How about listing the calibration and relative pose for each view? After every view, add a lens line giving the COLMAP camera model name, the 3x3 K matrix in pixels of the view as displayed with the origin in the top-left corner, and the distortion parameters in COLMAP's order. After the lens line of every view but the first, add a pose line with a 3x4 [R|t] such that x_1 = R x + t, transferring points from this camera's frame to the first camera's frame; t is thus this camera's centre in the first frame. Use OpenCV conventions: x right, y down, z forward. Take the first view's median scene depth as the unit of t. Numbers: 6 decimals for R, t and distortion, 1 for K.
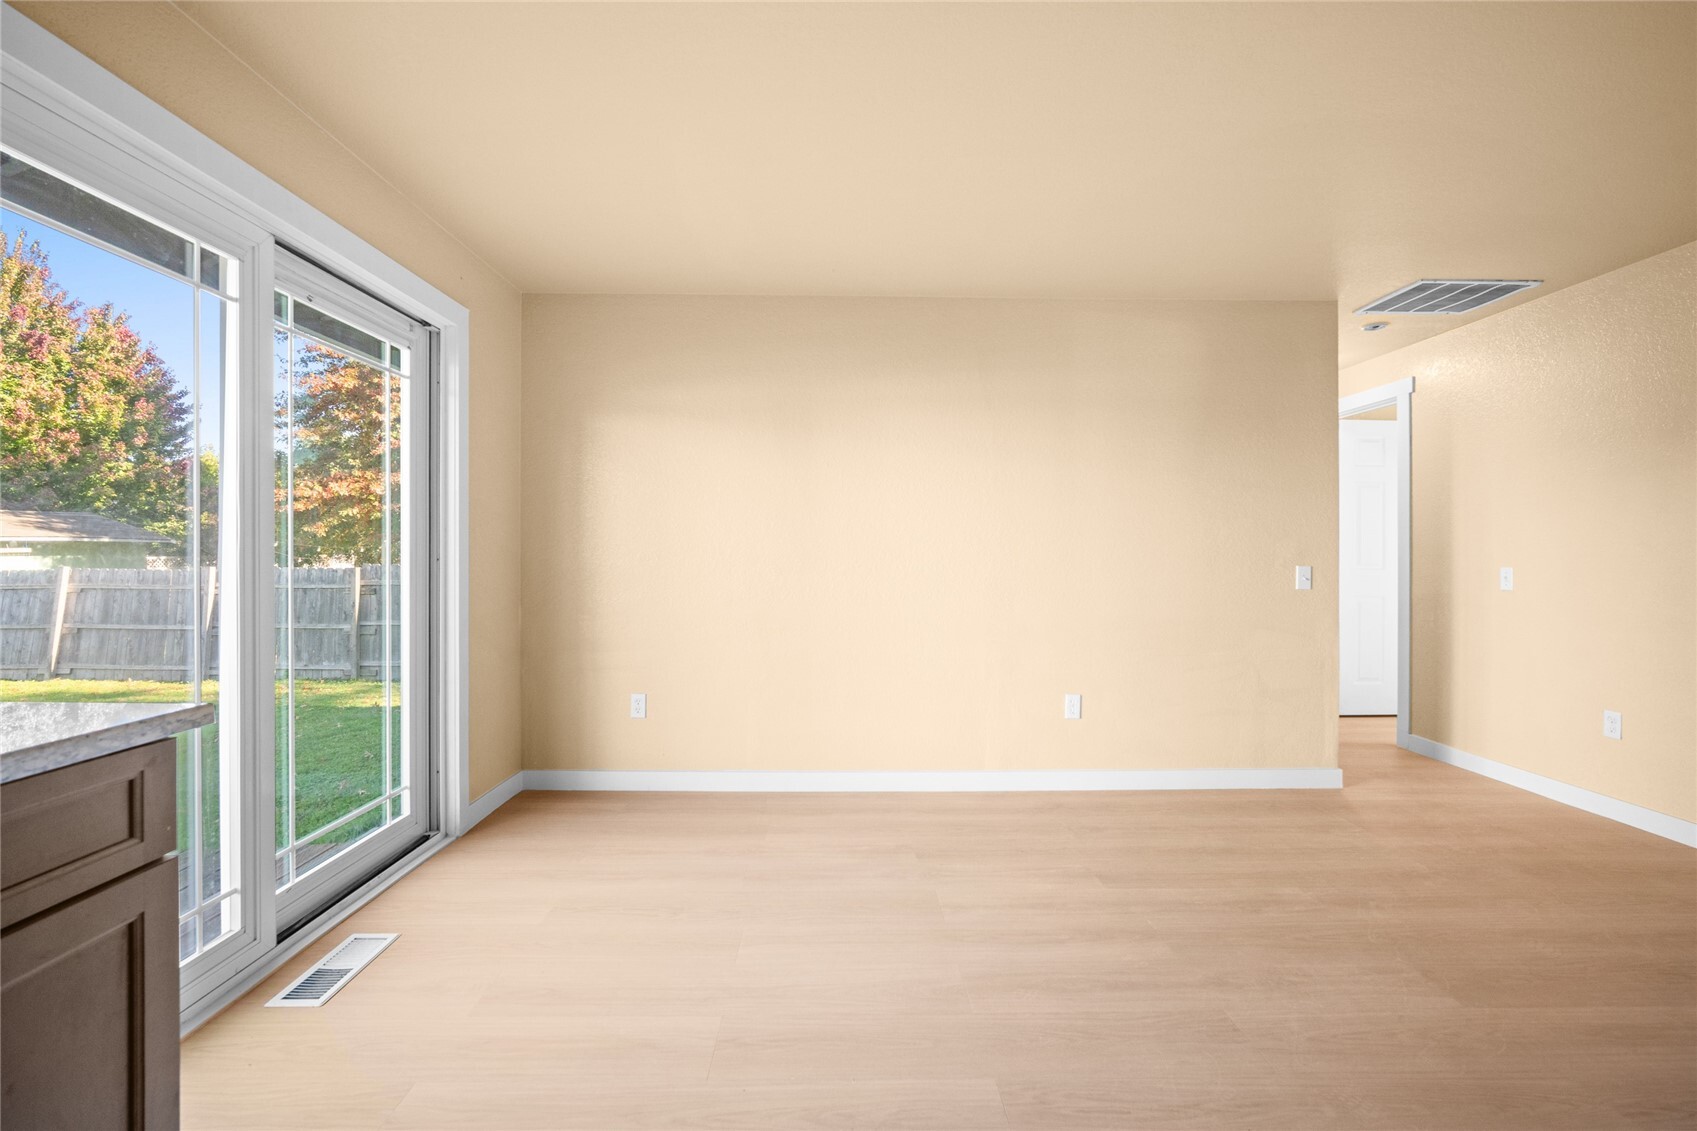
lens RADIAL K [[743.2, 0, 853.3], [0, 743.2, 554.5], [0, 0, 1]] dist [-0.011310, 0.004387]
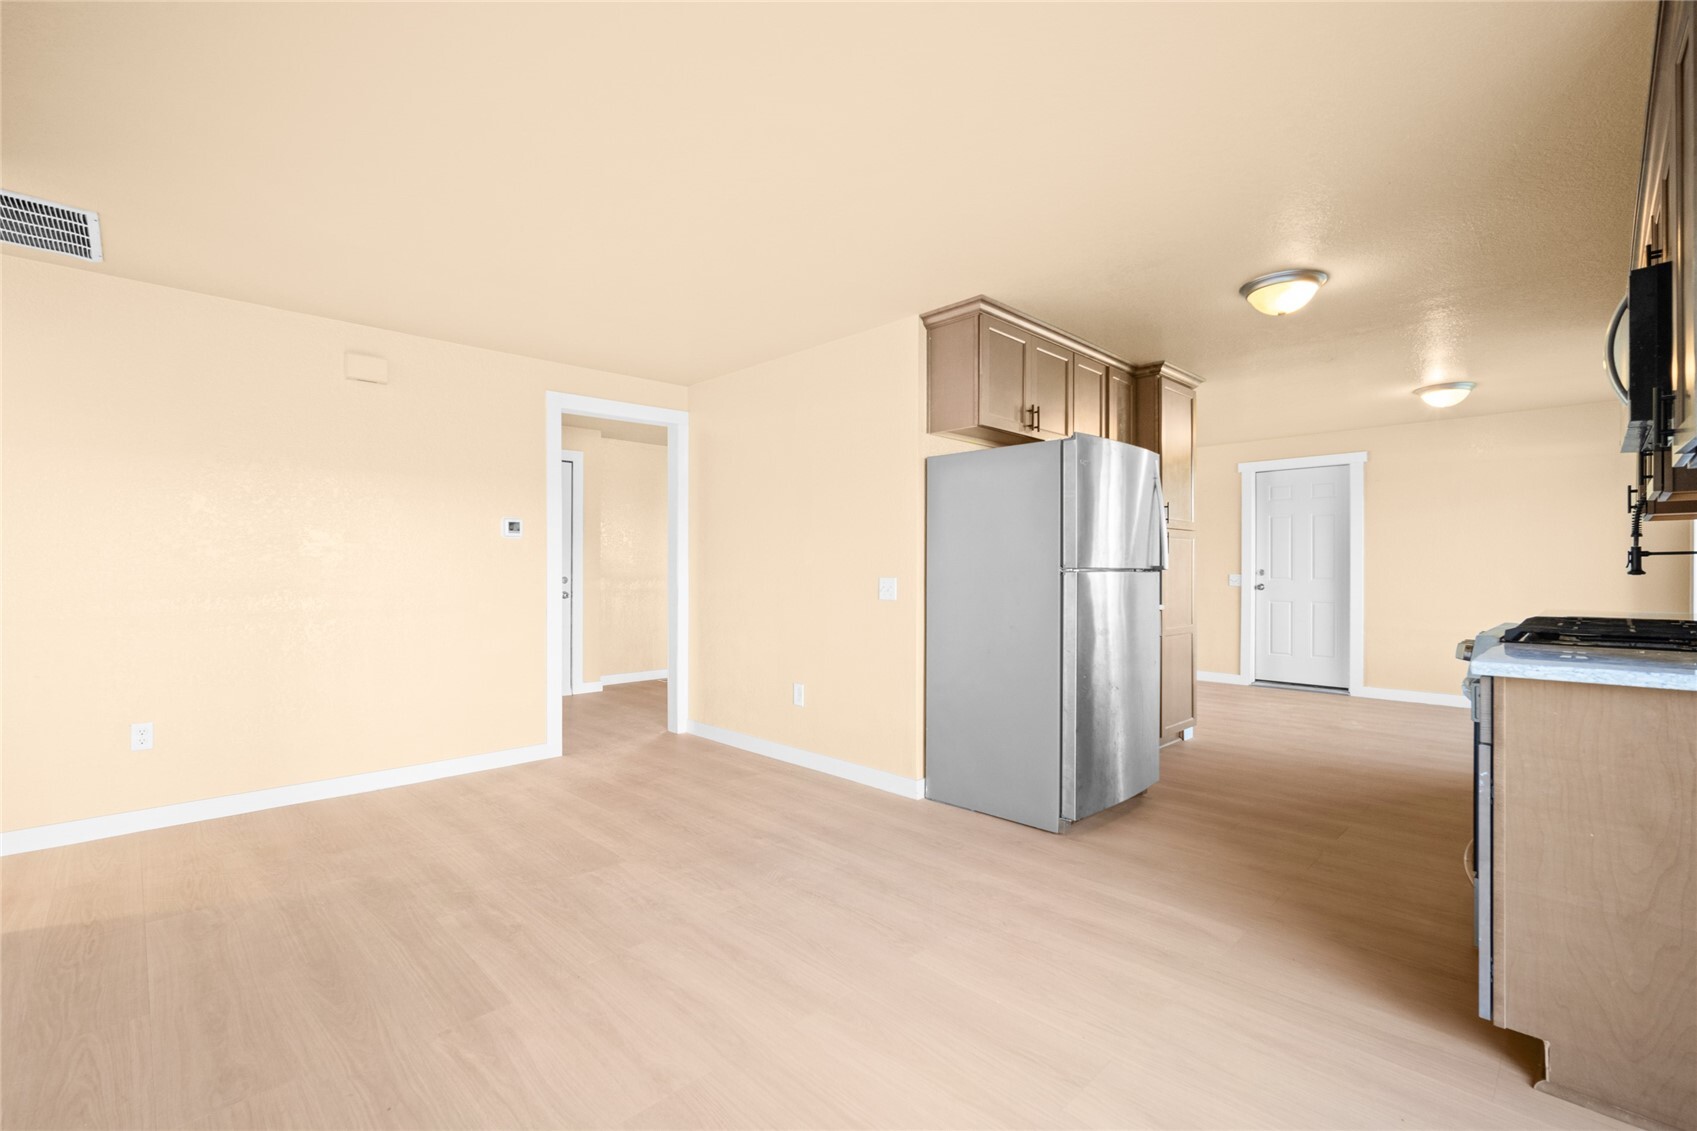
lens RADIAL K [[743.2, 0, 850.0], [0, 743.2, 569.5], [0, 0, 1]] dist [-0.011310, 0.004387]
pose [[-0.683885, -0.004039, 0.729579, -0.496128], [-0.001378, 0.999990, 0.004244, -0.000766], [-0.729589, 0.001898, -0.683884, 1.391455]]
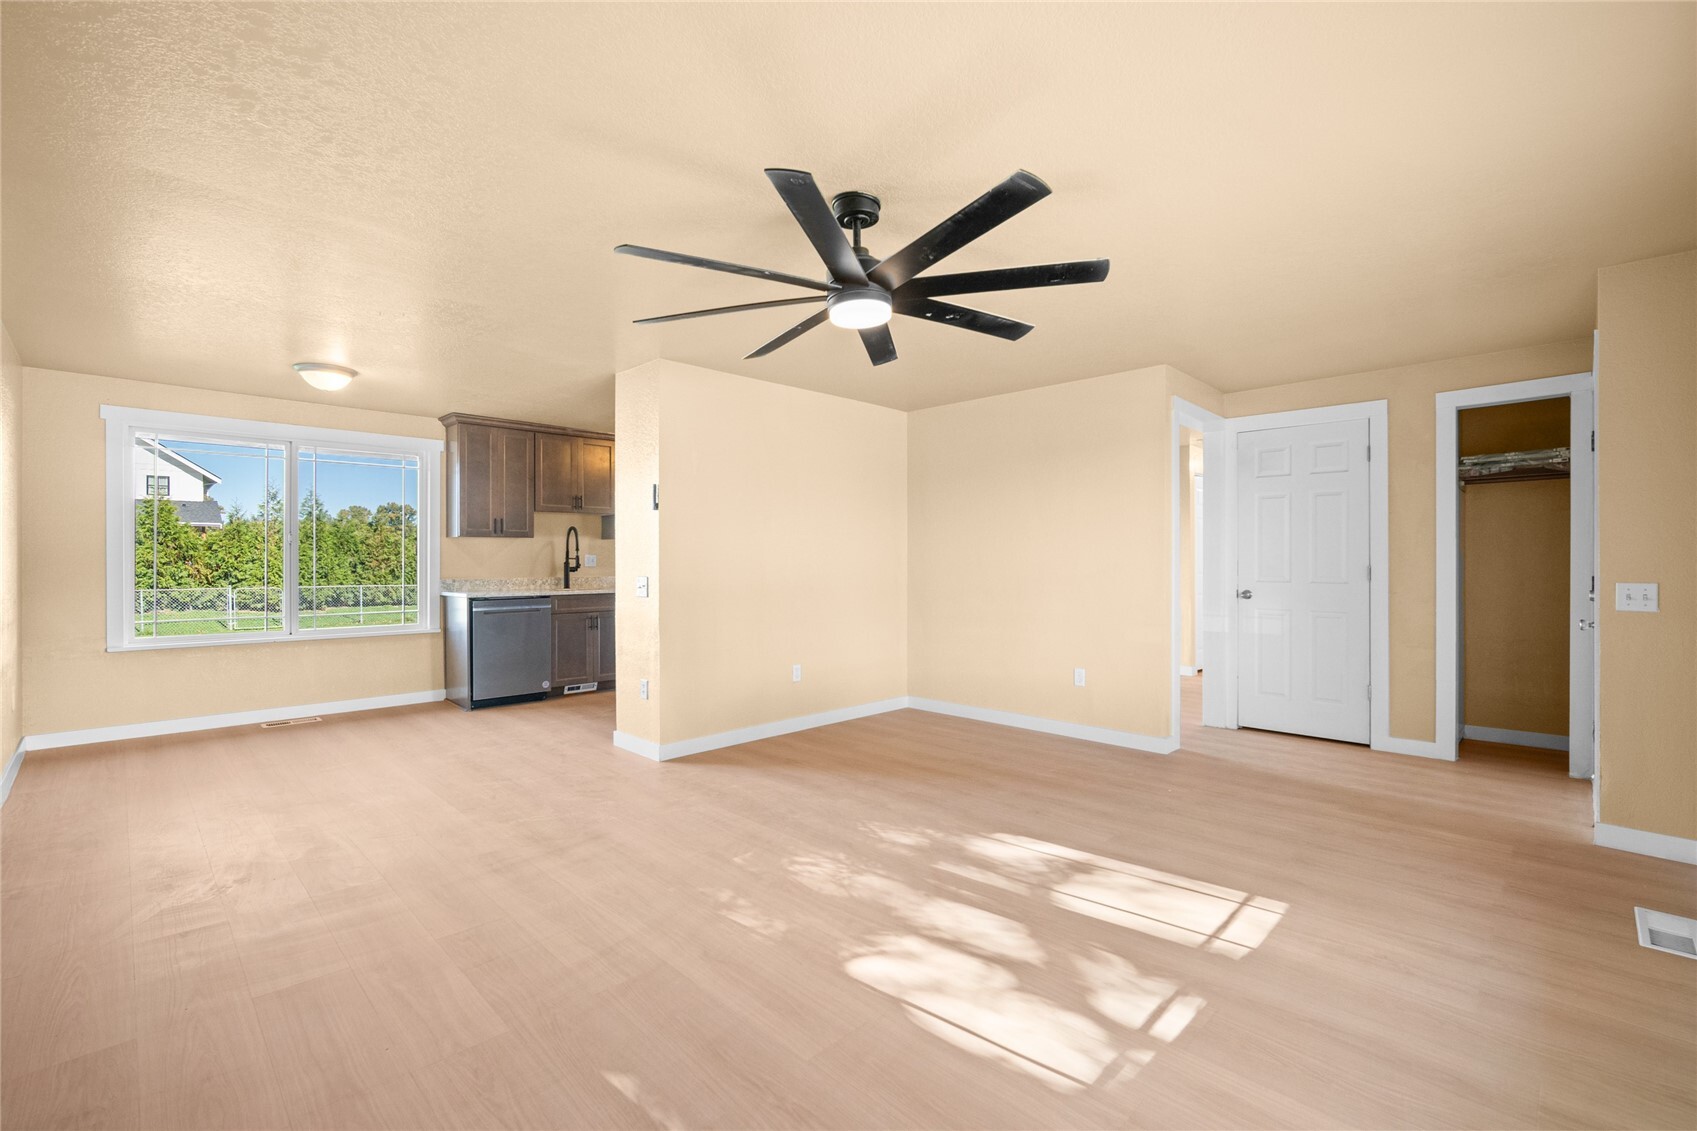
lens RADIAL K [[743.2, 0, 851.2], [0, 743.2, 560.1], [0, 0, 1]] dist [-0.011310, 0.004387]
pose [[0.687054, -0.001528, -0.726605, 2.406024], [-0.001615, 0.999992, -0.003630, -0.010290], [0.726604, 0.003668, 0.687046, -1.824289]]
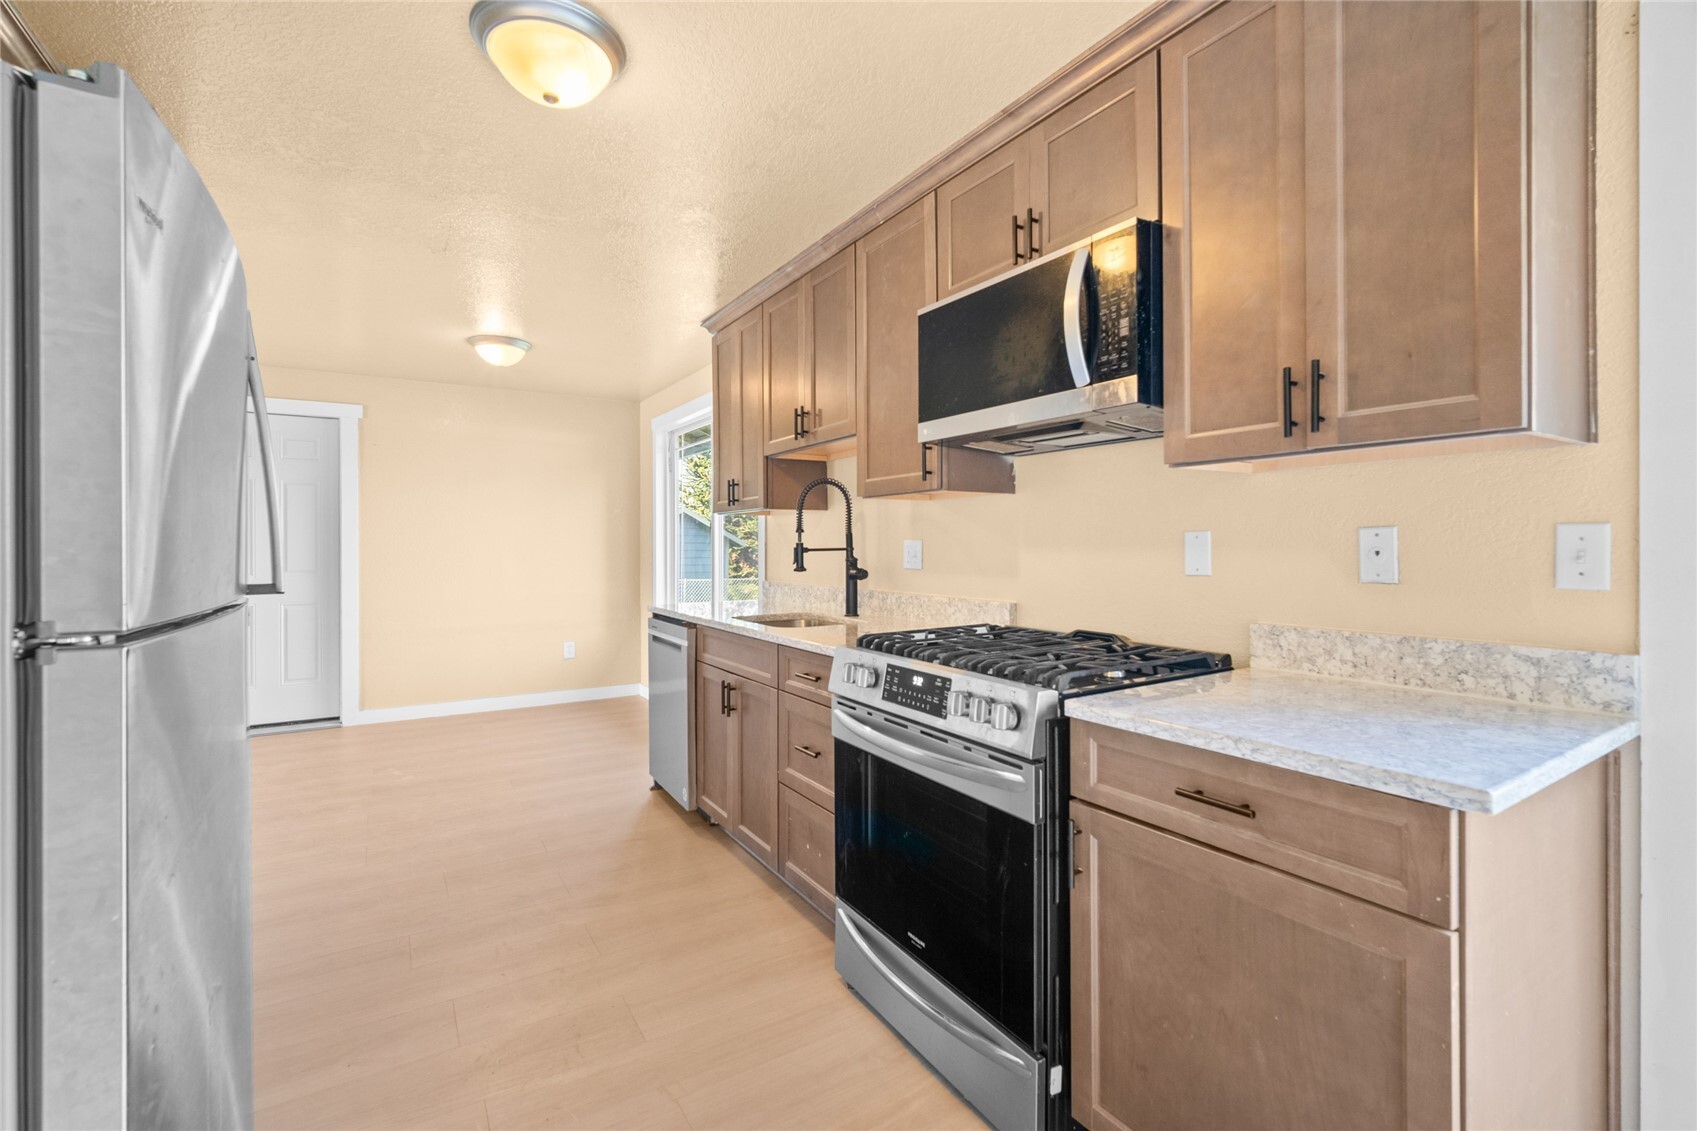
lens RADIAL K [[743.2, 0, 851.3], [0, 743.2, 548.9], [0, 0, 1]] dist [-0.011310, 0.004387]
pose [[-0.861161, 0.001642, -0.508330, 0.098661], [-0.001794, 0.999979, 0.006270, -0.036647], [0.508329, 0.006311, -0.861140, 0.604180]]
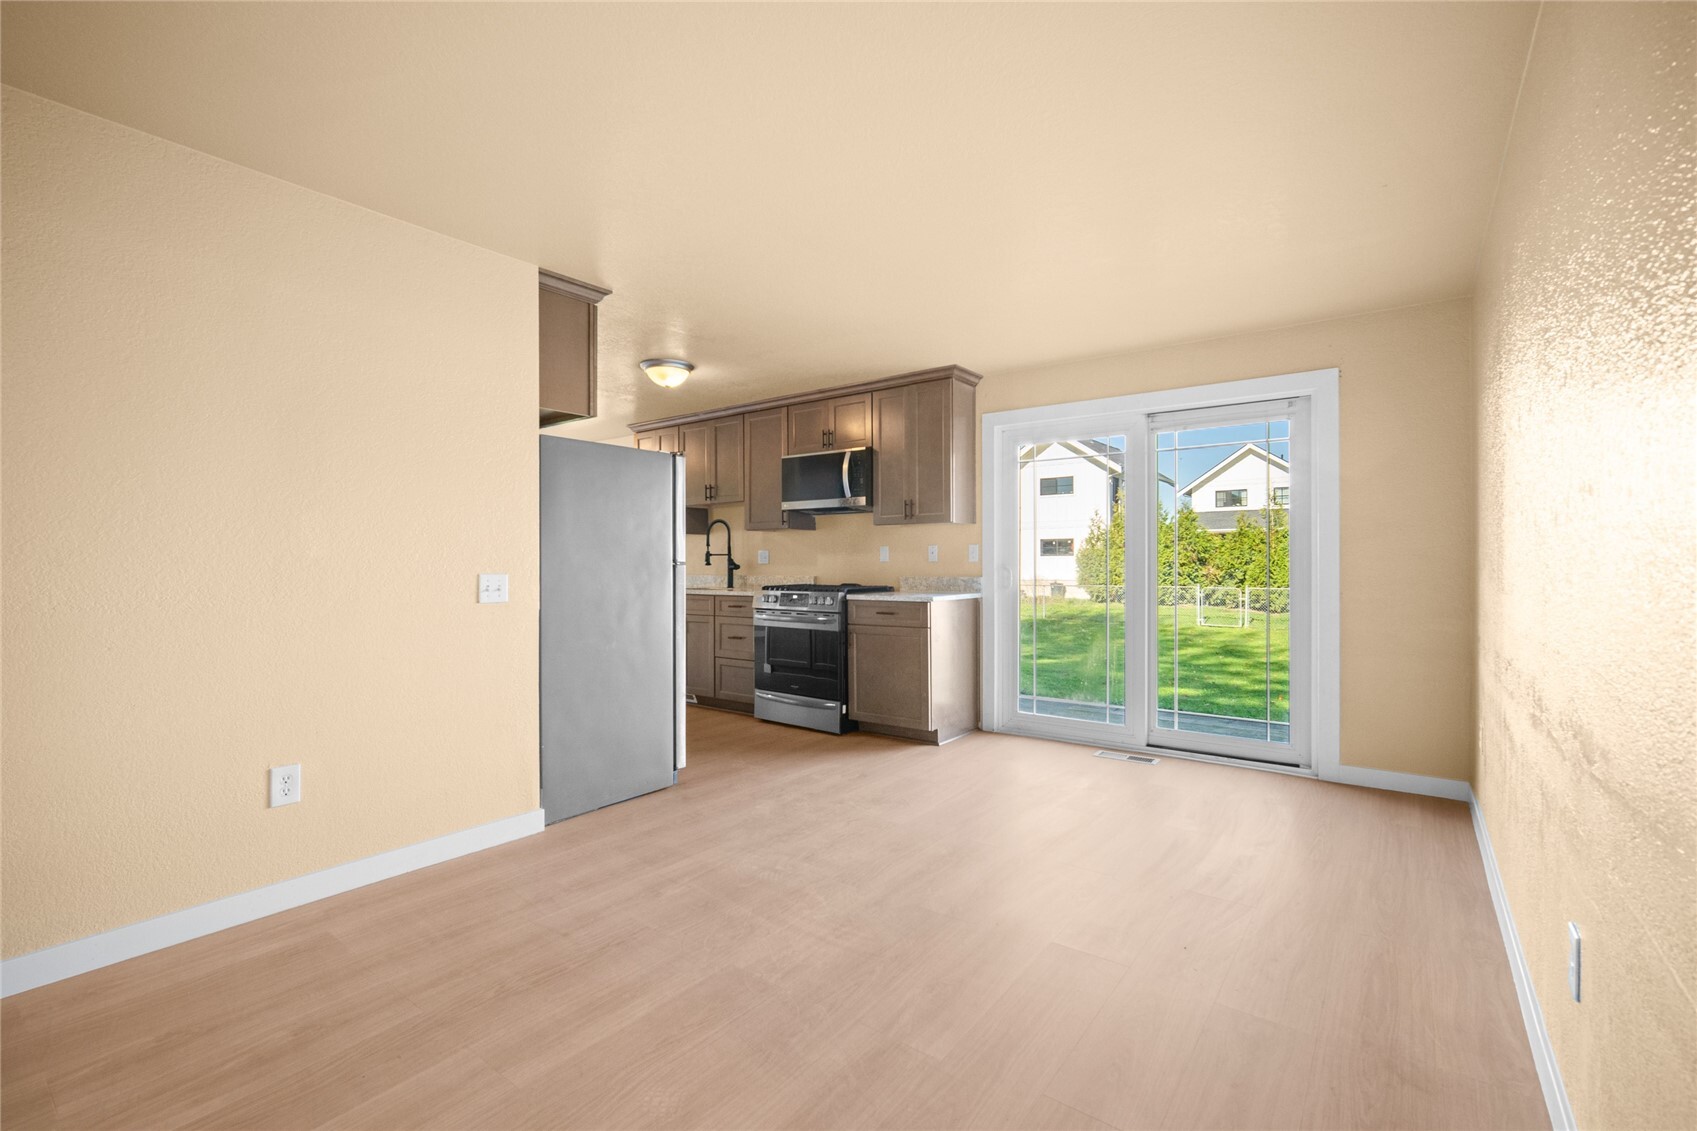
lens RADIAL K [[743.2, 0, 840.3], [0, 743.2, 571.6], [0, 0, 1]] dist [-0.011310, 0.004387]
pose [[-0.630403, 0.007713, -0.776230, 1.293056], [-0.002646, 0.999923, 0.012084, 0.001342], [0.776263, 0.009671, -0.630334, 1.487944]]
